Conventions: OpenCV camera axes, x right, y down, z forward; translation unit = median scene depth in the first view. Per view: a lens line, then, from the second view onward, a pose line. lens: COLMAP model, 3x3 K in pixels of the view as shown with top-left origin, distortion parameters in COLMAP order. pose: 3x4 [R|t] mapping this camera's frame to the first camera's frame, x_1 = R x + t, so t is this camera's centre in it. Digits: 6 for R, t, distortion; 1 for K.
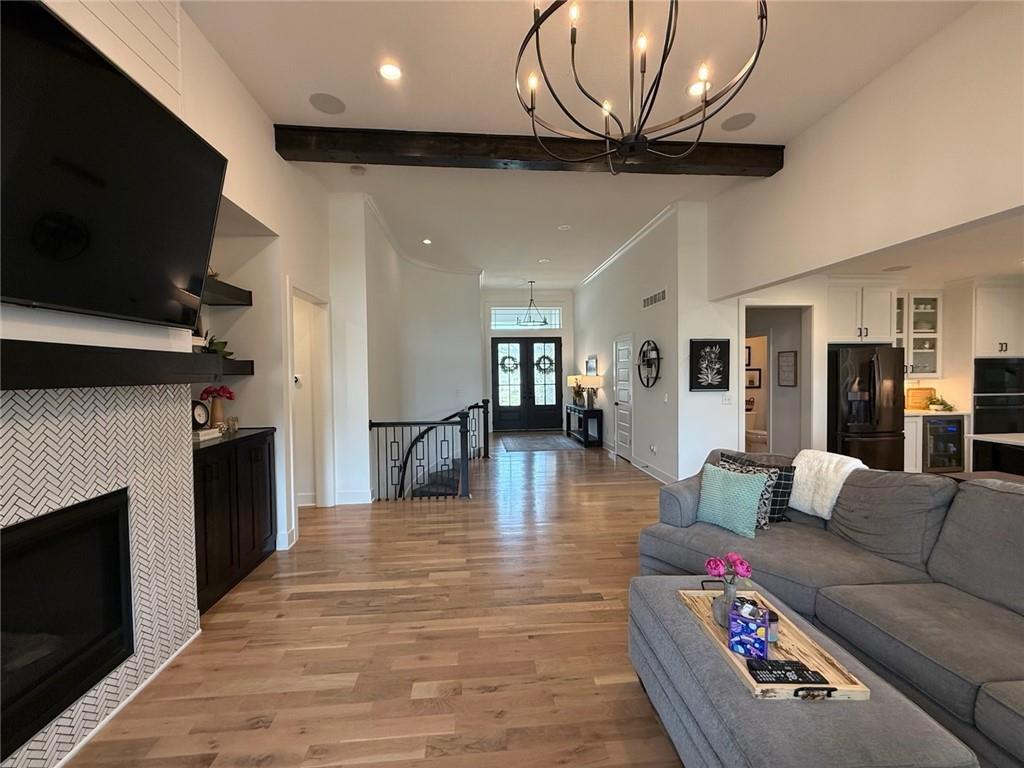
lens RADIAL K [[408.5, 0, 511.4], [0, 408.5, 382.9], [0, 0, 1]] dist [-0.000295, 0.000501]
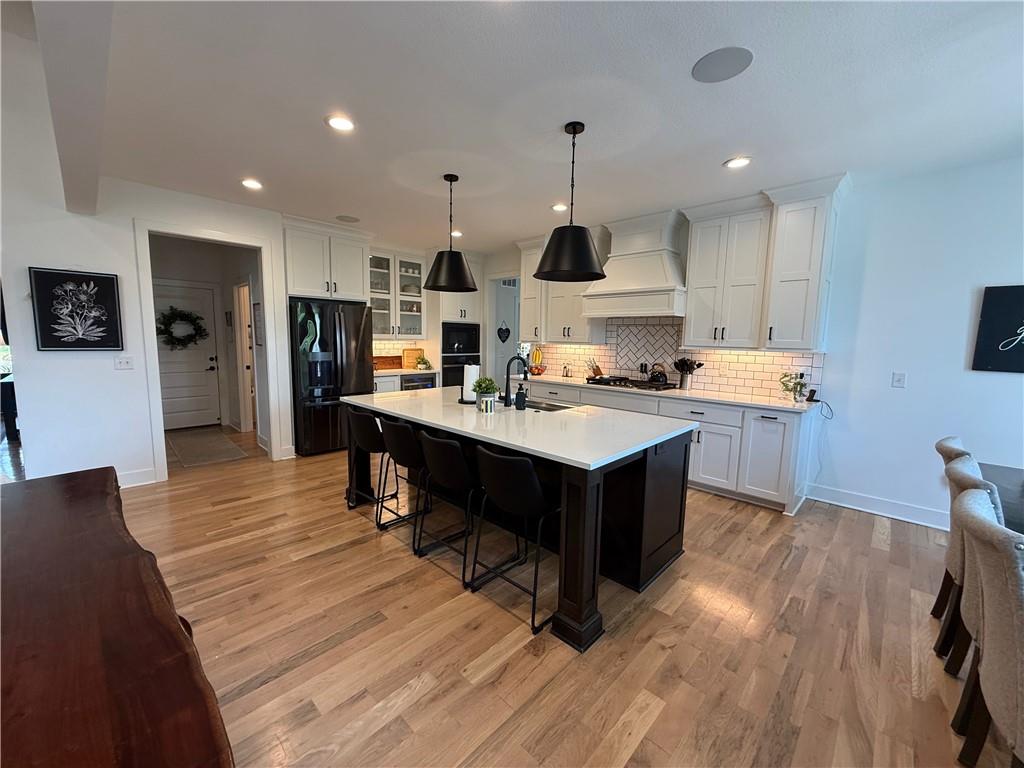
lens RADIAL K [[408.5, 0, 511.9], [0, 408.5, 385.0], [0, 0, 1]] dist [-0.000295, 0.000501]
pose [[0.749845, -0.051297, 0.659622, 0.548280], [-0.015915, 0.995303, 0.095495, 0.001211], [-0.661422, -0.082105, 0.745507, 0.026081]]
